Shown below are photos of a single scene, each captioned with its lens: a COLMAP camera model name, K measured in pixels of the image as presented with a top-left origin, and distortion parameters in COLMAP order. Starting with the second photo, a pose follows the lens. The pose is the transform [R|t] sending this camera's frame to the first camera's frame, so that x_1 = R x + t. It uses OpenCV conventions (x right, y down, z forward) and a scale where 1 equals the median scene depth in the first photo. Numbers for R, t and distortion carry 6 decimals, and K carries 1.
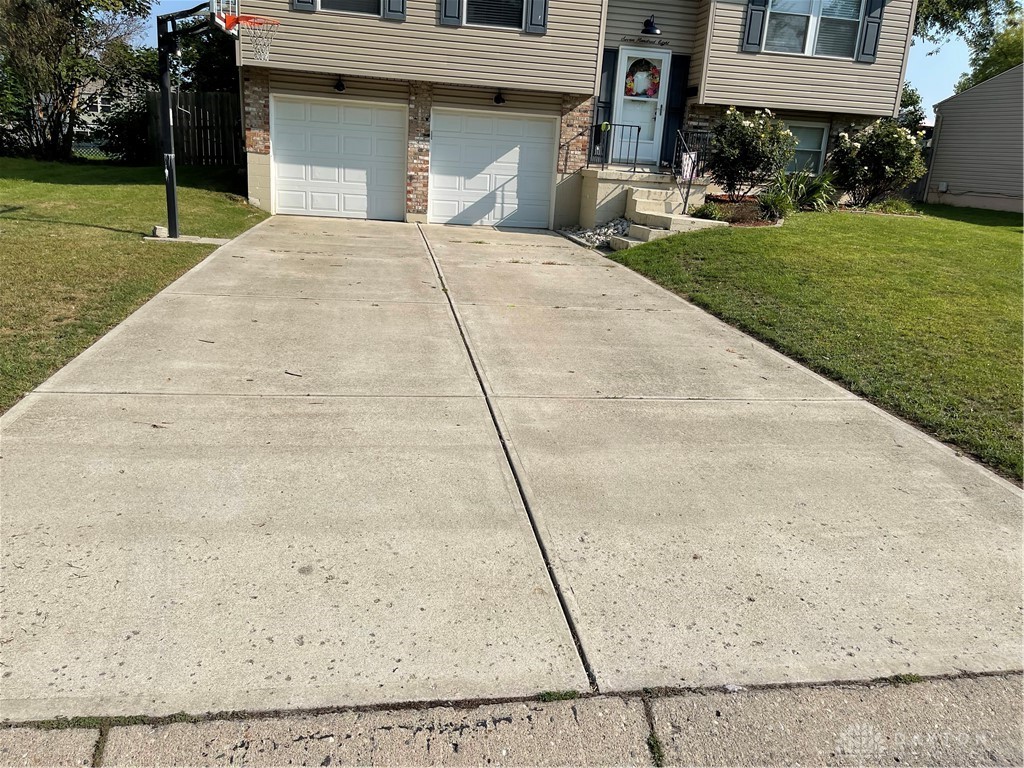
lens RADIAL K [[765.5, 0, 513.0], [0, 765.5, 389.5], [0, 0, 1]] dist [0.068270, -0.084052]
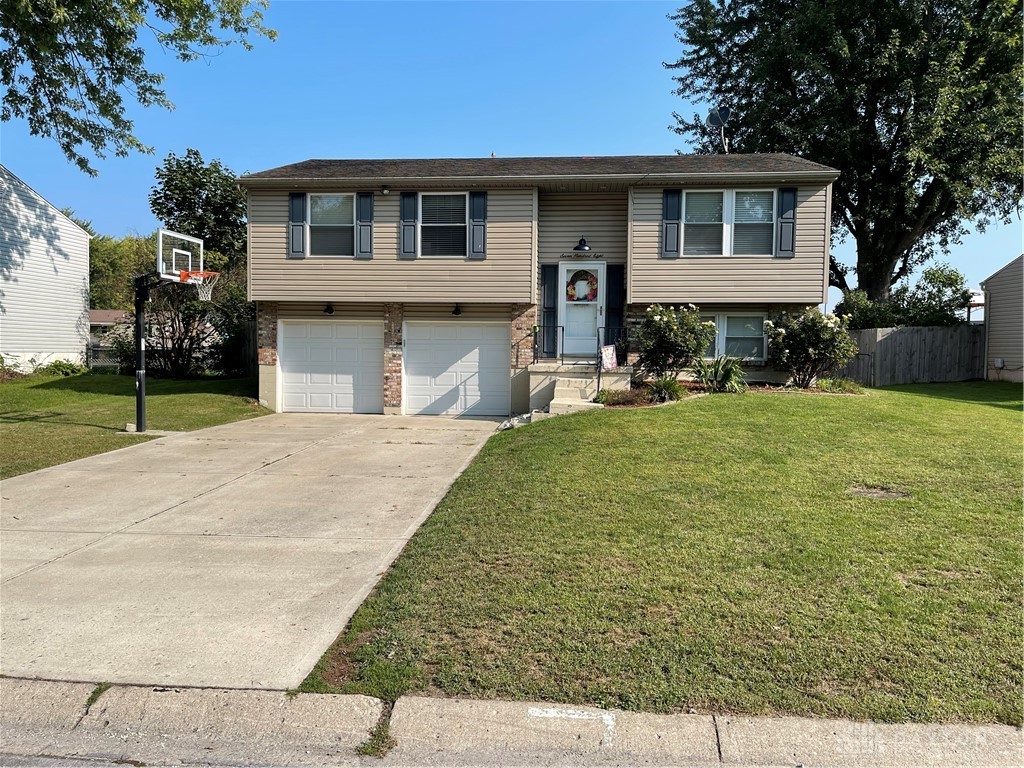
lens RADIAL K [[765.5, 0, 506.8], [0, 765.5, 409.0], [0, 0, 1]] dist [0.068270, -0.084052]
pose [[0.969335, -0.034367, -0.243328, 0.336386], [-0.020779, 0.975165, -0.220505, 0.028775], [0.244863, 0.218799, 0.944547, -0.062570]]
